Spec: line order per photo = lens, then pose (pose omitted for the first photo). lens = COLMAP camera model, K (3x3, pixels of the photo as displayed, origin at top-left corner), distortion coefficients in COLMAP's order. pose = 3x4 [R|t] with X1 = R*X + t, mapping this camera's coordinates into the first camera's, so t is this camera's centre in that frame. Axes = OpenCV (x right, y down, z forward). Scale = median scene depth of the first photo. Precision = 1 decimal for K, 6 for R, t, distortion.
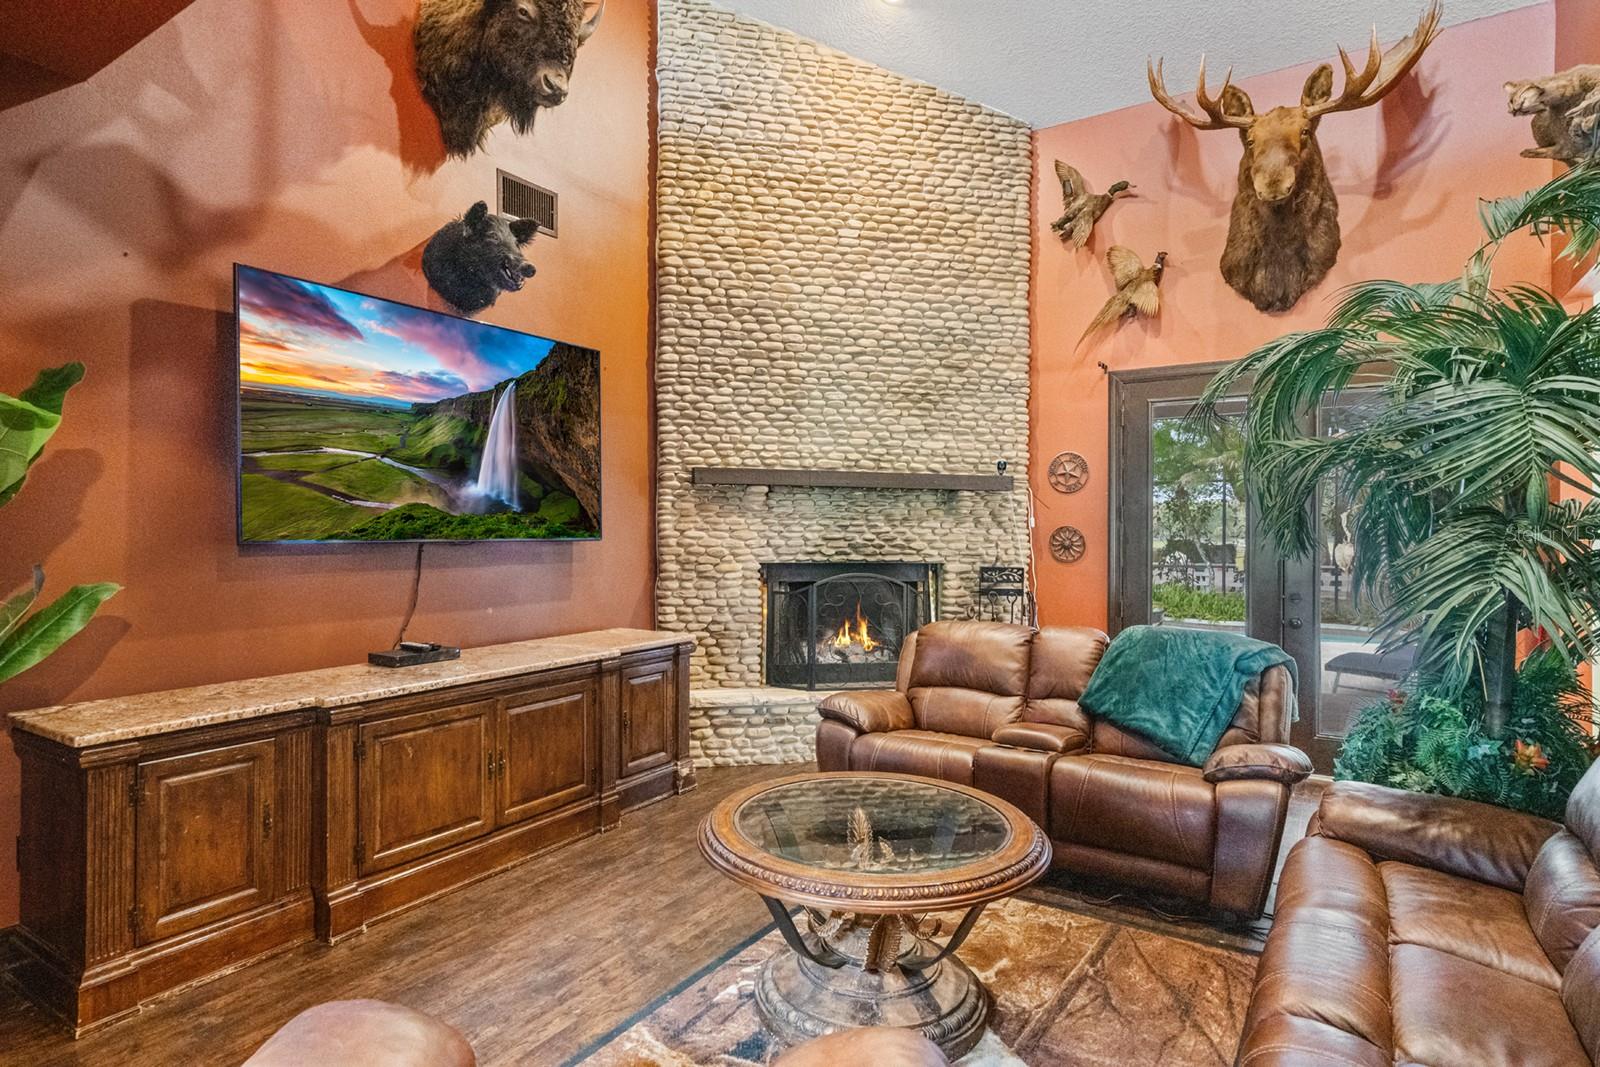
lens RADIAL K [[867.6, 0, 804.2], [0, 867.6, 529.7], [0, 0, 1]] dist [-0.025429, -0.000037]
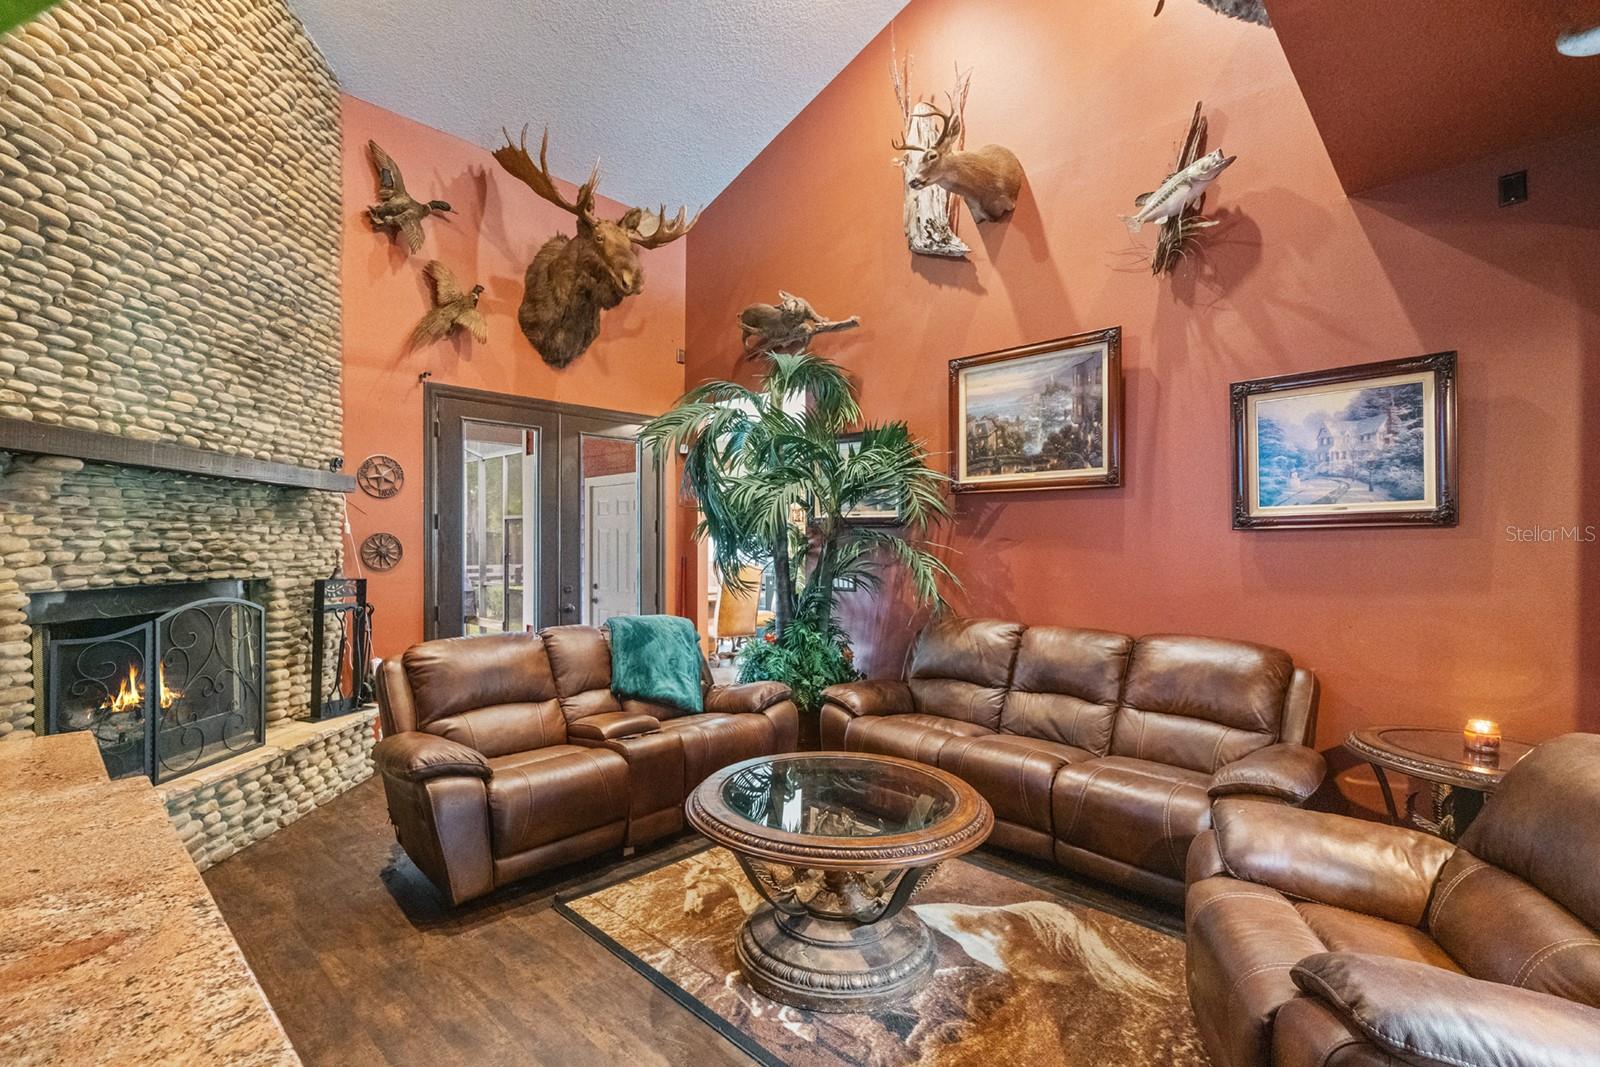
lens RADIAL K [[735.1, 0, 800.6], [0, 735.1, 541.9], [0, 0, 1]] dist [-0.005403, 0.000540]
pose [[0.157501, -0.002661, 0.987515, -0.430594], [-0.011417, 0.999925, 0.004515, -0.003213], [-0.987453, -0.011986, 0.157459, 0.423803]]
